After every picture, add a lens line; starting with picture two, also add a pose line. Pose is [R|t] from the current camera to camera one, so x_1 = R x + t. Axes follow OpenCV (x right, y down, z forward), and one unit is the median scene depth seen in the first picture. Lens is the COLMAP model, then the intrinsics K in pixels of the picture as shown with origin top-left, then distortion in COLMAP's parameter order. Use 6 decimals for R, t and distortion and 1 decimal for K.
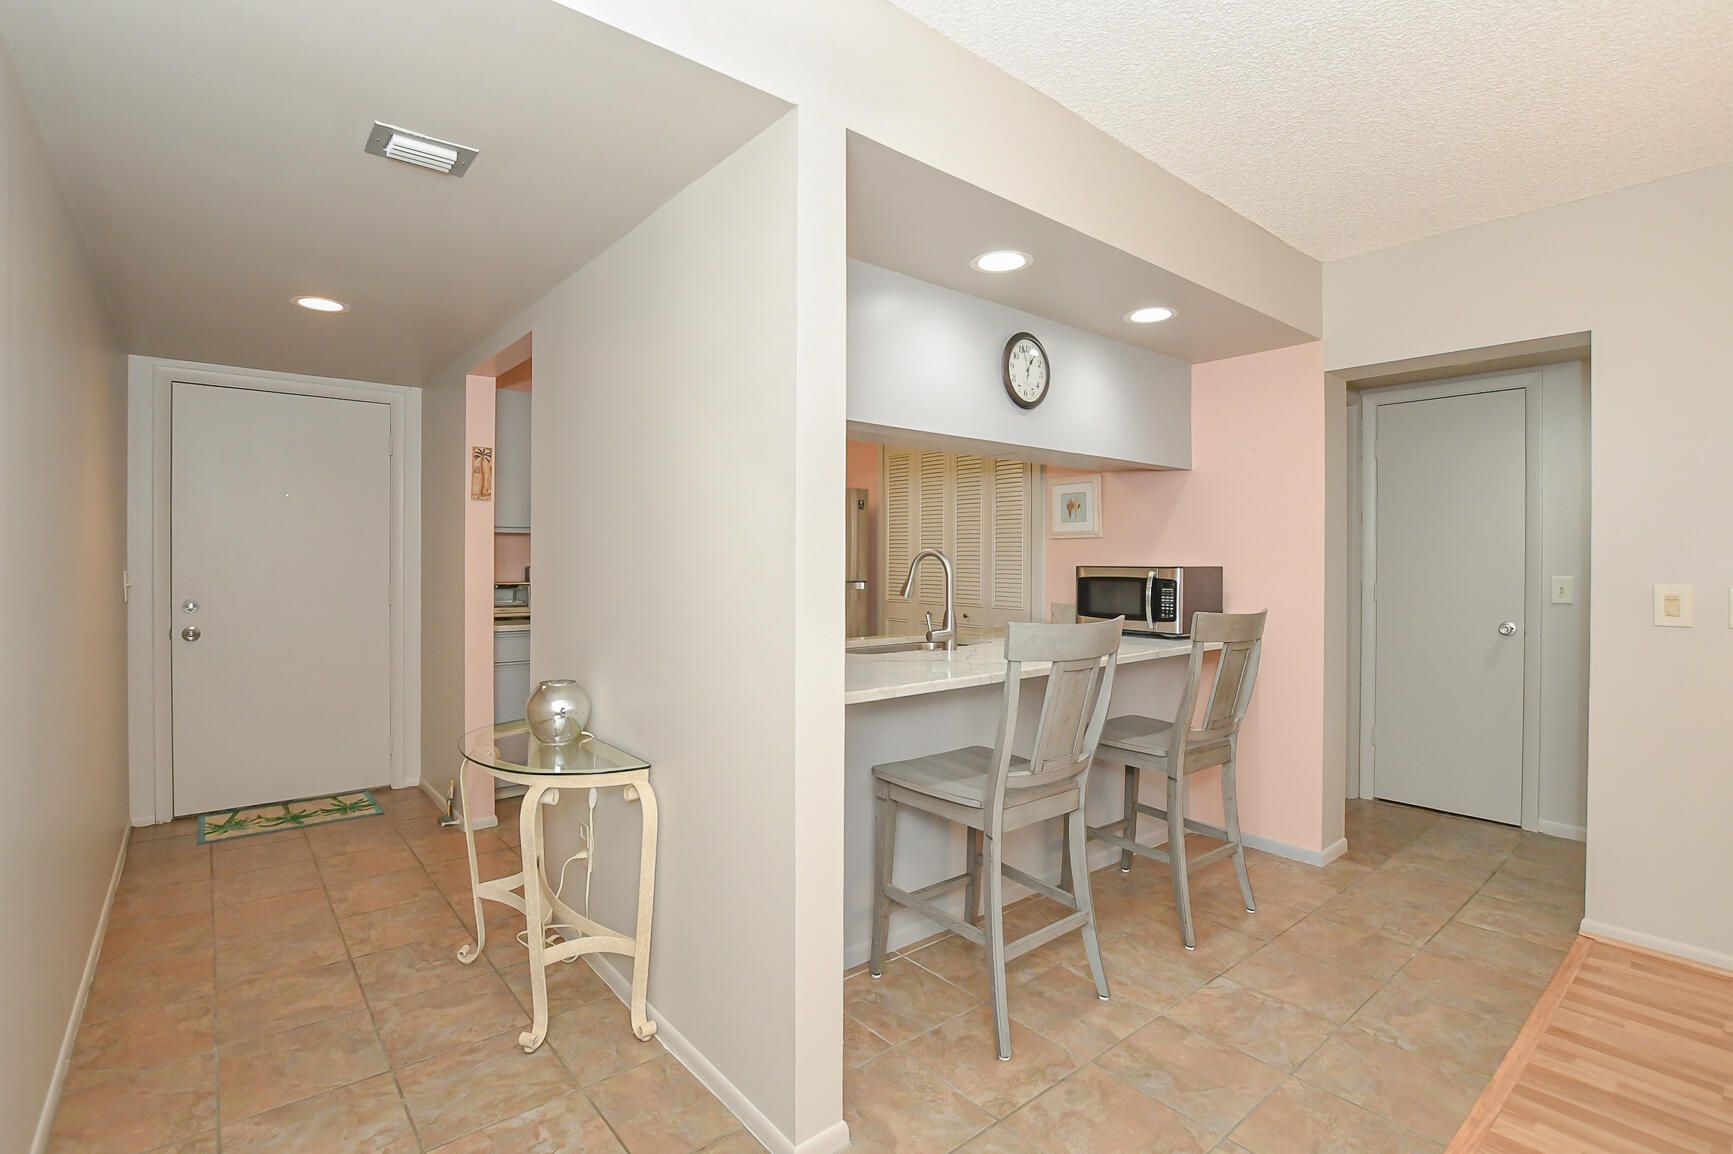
lens RADIAL K [[808.1, 0, 816.4], [0, 808.1, 553.2], [0, 0, 1]] dist [-0.029022, 0.001541]
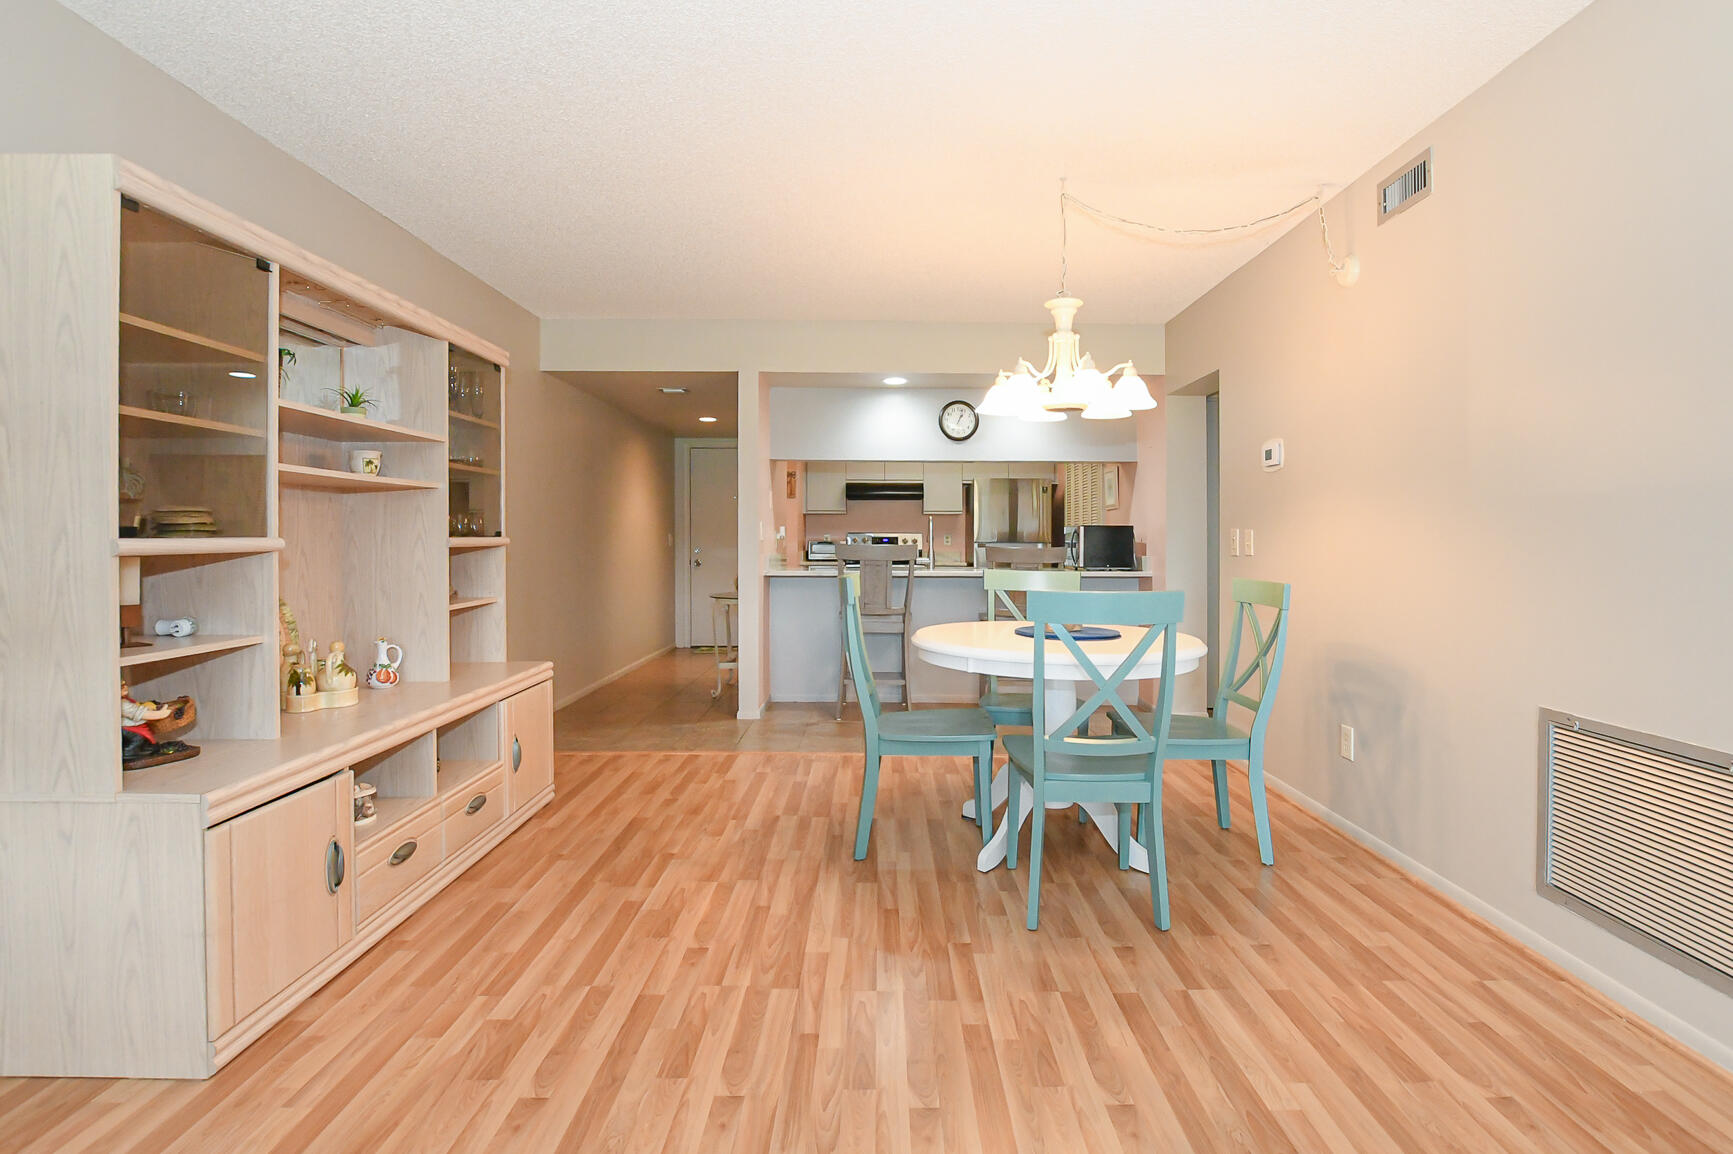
lens RADIAL K [[808.1, 0, 906.1], [0, 808.1, 547.1], [0, 0, 1]] dist [-0.029022, 0.001541]
pose [[0.802633, 0.007296, -0.596428, 1.099125], [0.004088, 0.999834, 0.017732, 0.029747], [0.596459, -0.016671, 0.802471, -0.505705]]
